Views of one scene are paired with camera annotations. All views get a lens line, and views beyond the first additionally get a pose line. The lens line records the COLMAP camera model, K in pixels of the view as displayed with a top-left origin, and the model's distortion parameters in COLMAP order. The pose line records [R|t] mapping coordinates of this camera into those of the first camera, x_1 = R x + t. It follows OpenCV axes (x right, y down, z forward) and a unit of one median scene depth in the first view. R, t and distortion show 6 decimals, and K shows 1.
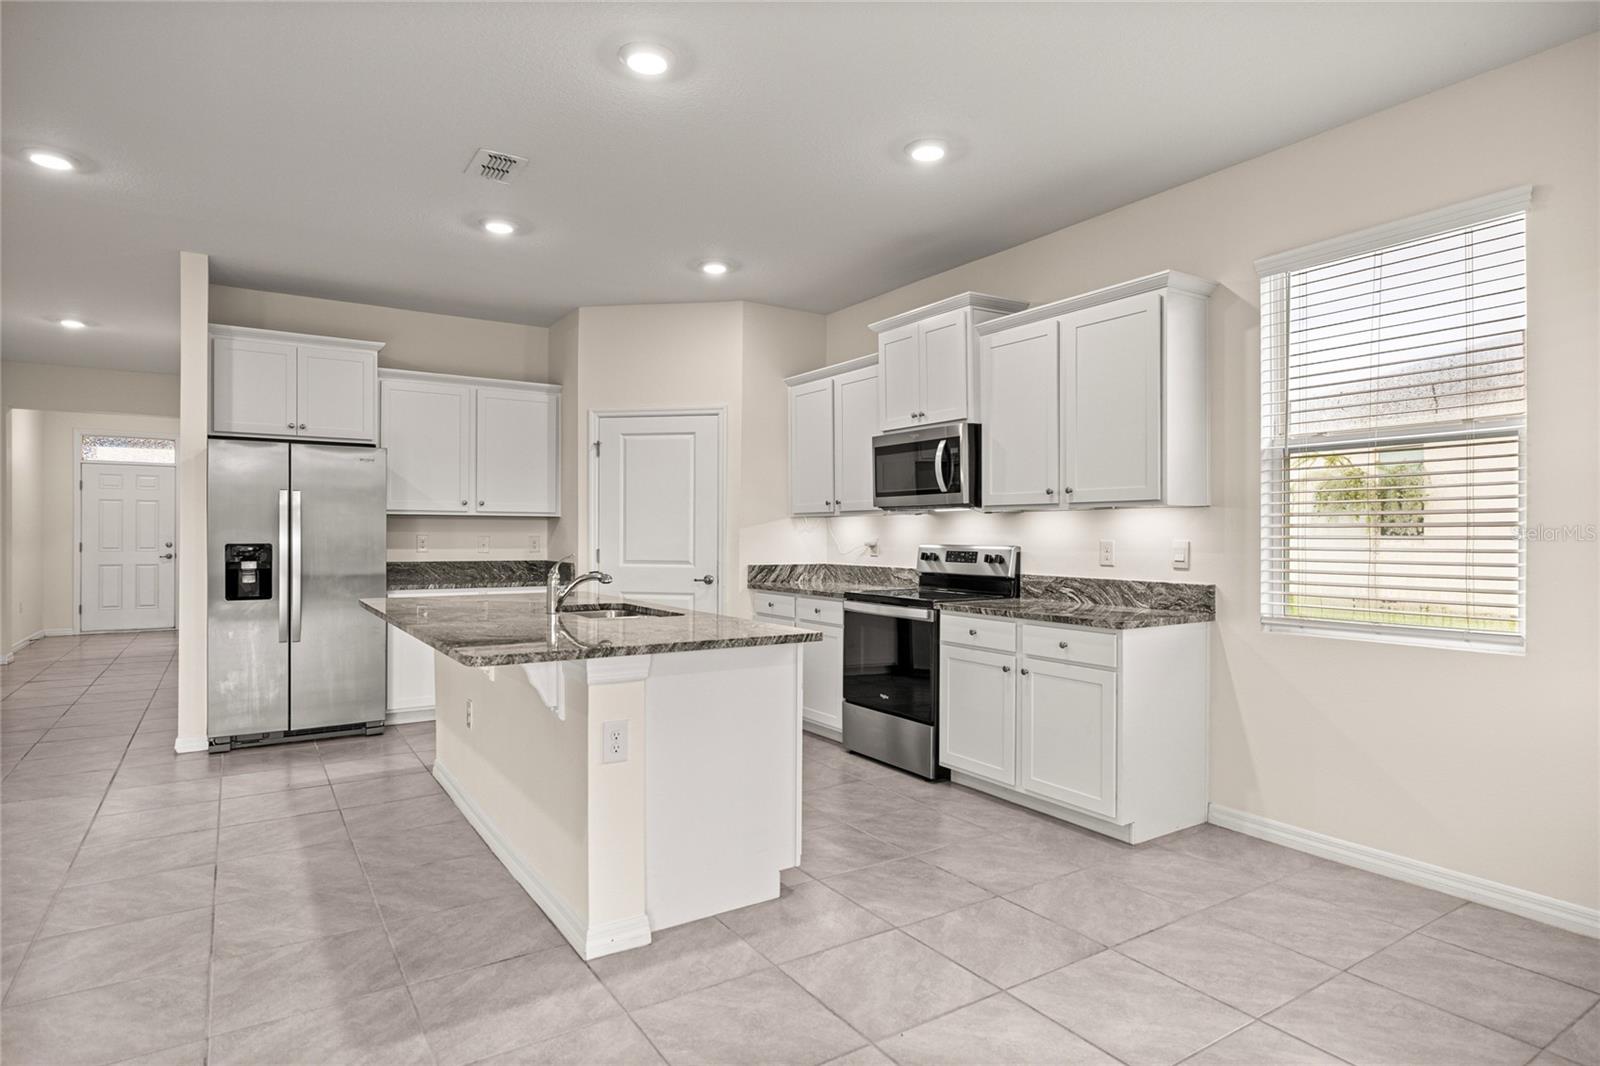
lens RADIAL K [[865.8, 0, 798.8], [0, 865.8, 533.1], [0, 0, 1]] dist [0.004258, 0.000077]
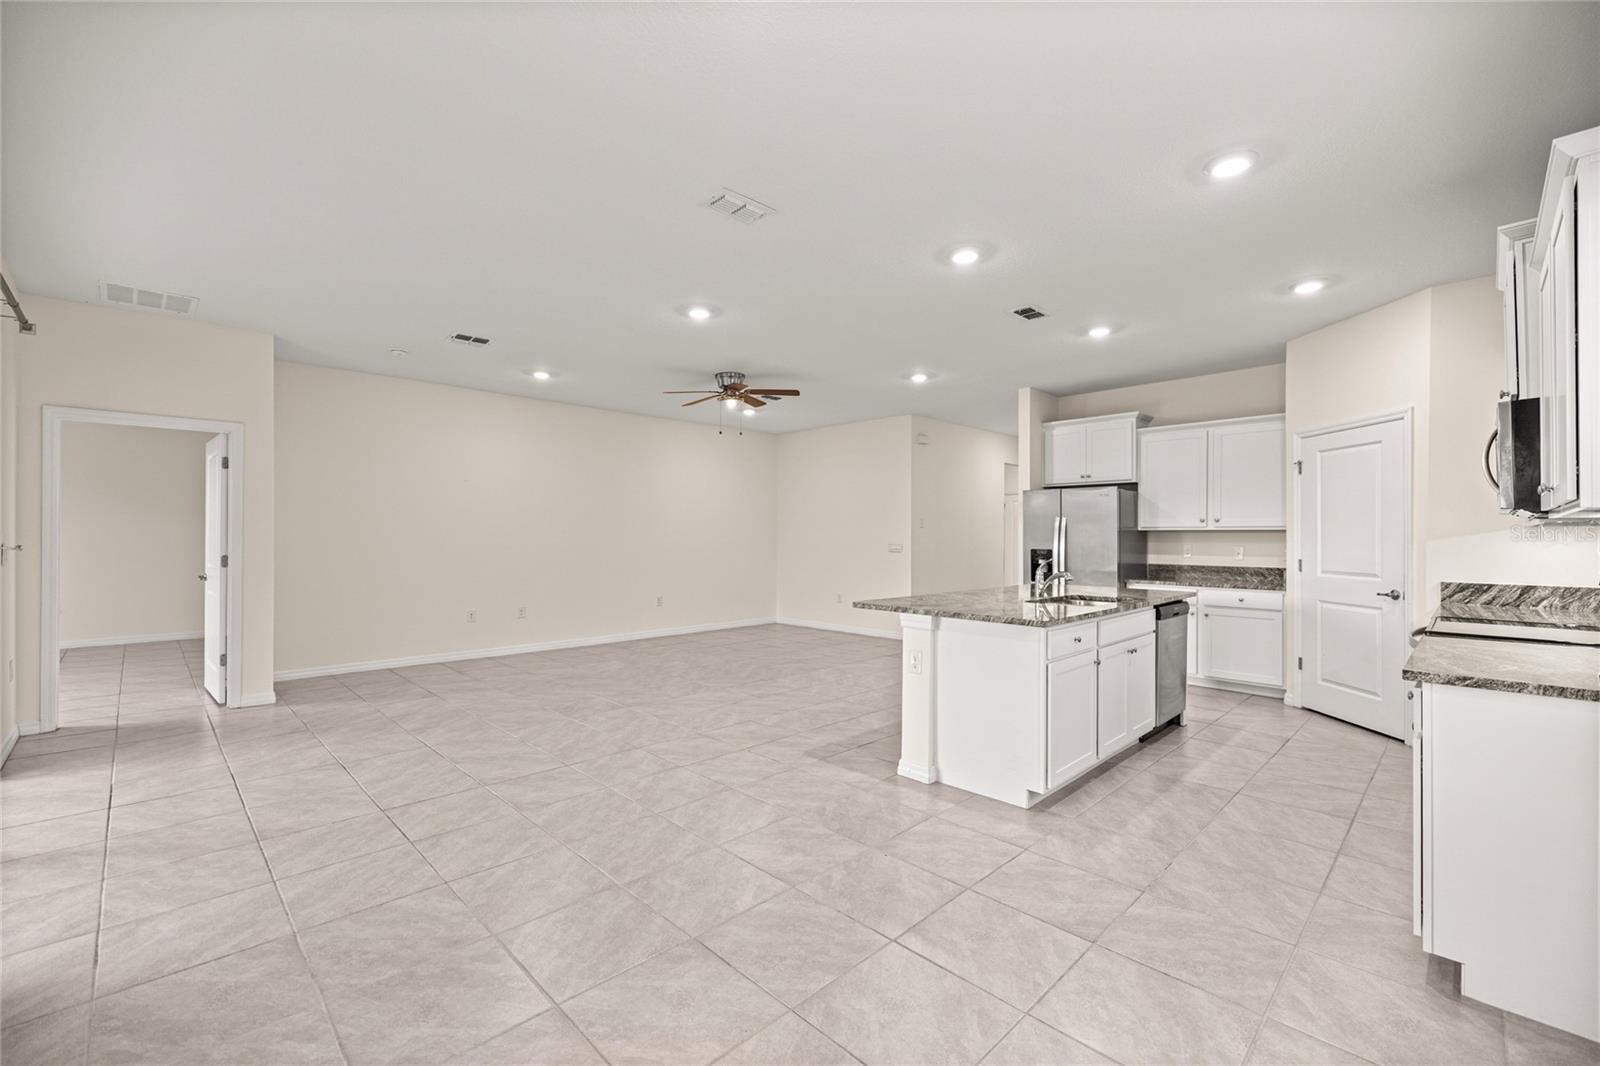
lens RADIAL K [[672.4, 0, 794.1], [0, 672.4, 537.3], [0, 0, 1]] dist [0.004987, 0.000571]
pose [[0.194530, -0.003190, -0.980891, 0.579295], [-0.003937, 0.999984, -0.004033, -0.003871], [0.980889, 0.004647, 0.194515, 0.257016]]
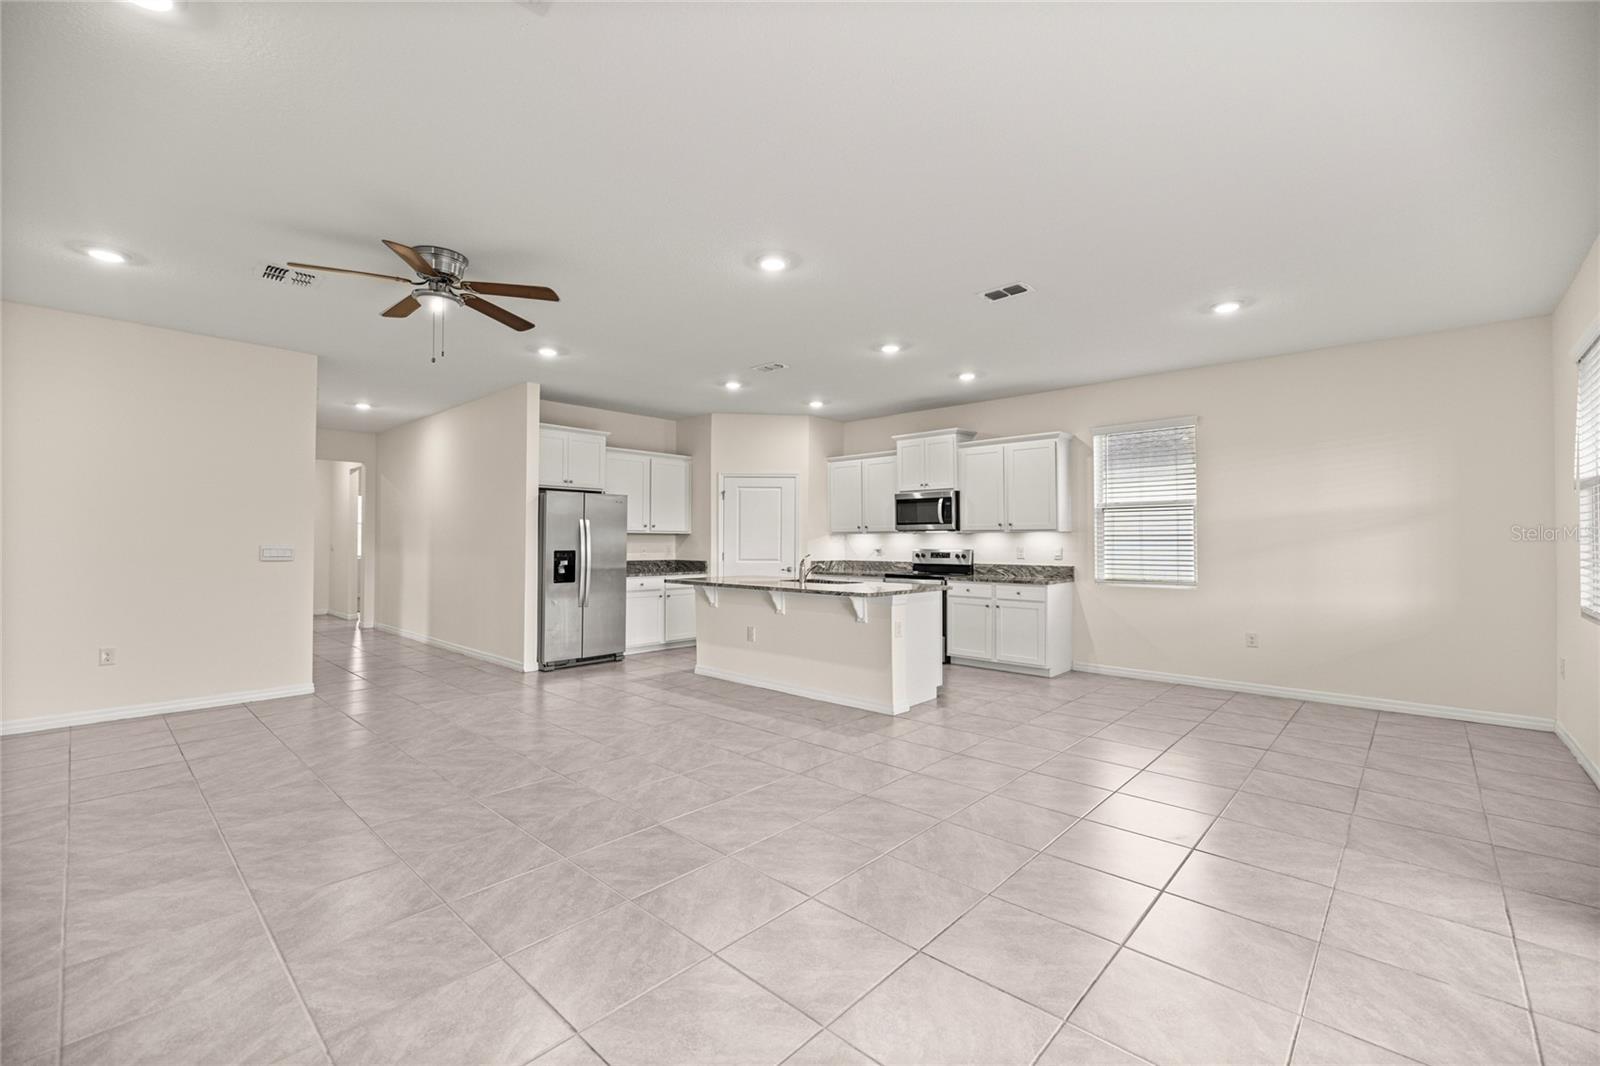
lens RADIAL K [[672.4, 0, 795.1], [0, 672.4, 532.5], [0, 0, 1]] dist [0.004987, 0.000571]
pose [[0.970288, 0.001928, 0.241944, -0.510524], [0.001020, 0.999927, -0.012060, -0.006644], [-0.241949, 0.011948, 0.970215, -0.423033]]
